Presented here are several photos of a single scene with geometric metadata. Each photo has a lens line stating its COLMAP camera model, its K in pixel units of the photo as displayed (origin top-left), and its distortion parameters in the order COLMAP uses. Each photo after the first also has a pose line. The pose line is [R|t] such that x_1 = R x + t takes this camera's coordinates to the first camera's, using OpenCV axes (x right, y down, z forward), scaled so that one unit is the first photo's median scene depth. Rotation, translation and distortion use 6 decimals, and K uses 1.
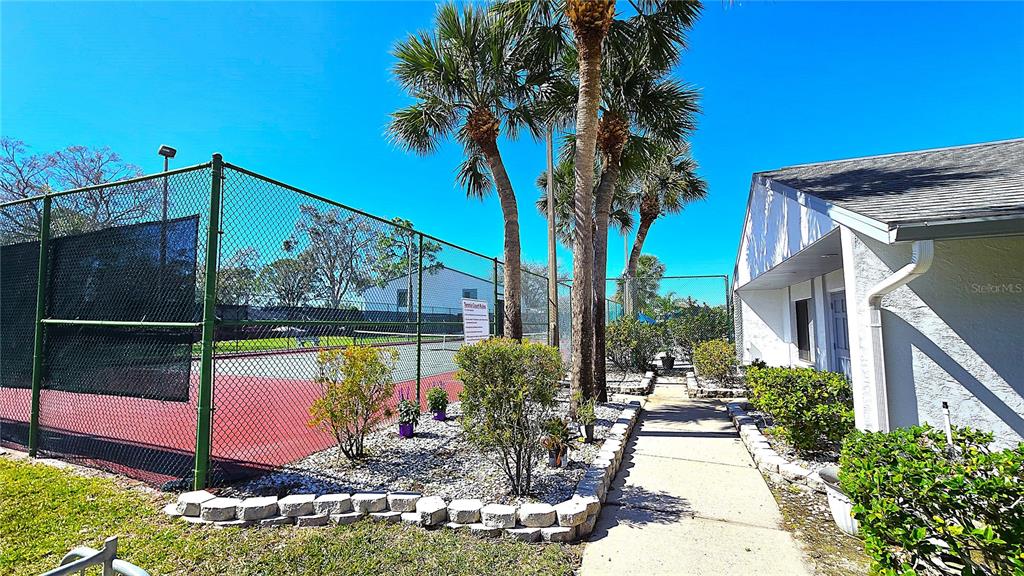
lens RADIAL K [[418.5, 0, 508.7], [0, 418.5, 290.2], [0, 0, 1]] dist [-0.001296, 0.001518]
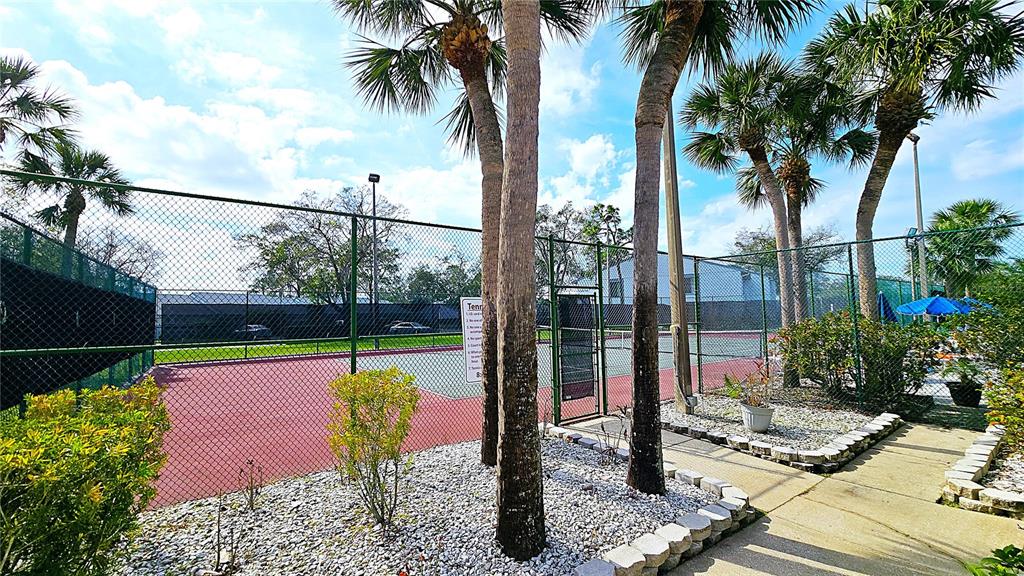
lens RADIAL K [[418.5, 0, 512.8], [0, 418.5, 287.3], [0, 0, 1]] dist [-0.001296, 0.001518]
pose [[0.827487, -0.052749, -0.559001, 0.173180], [0.060759, 0.998143, -0.004246, 0.011715], [0.558188, -0.030451, 0.829156, 0.226879]]
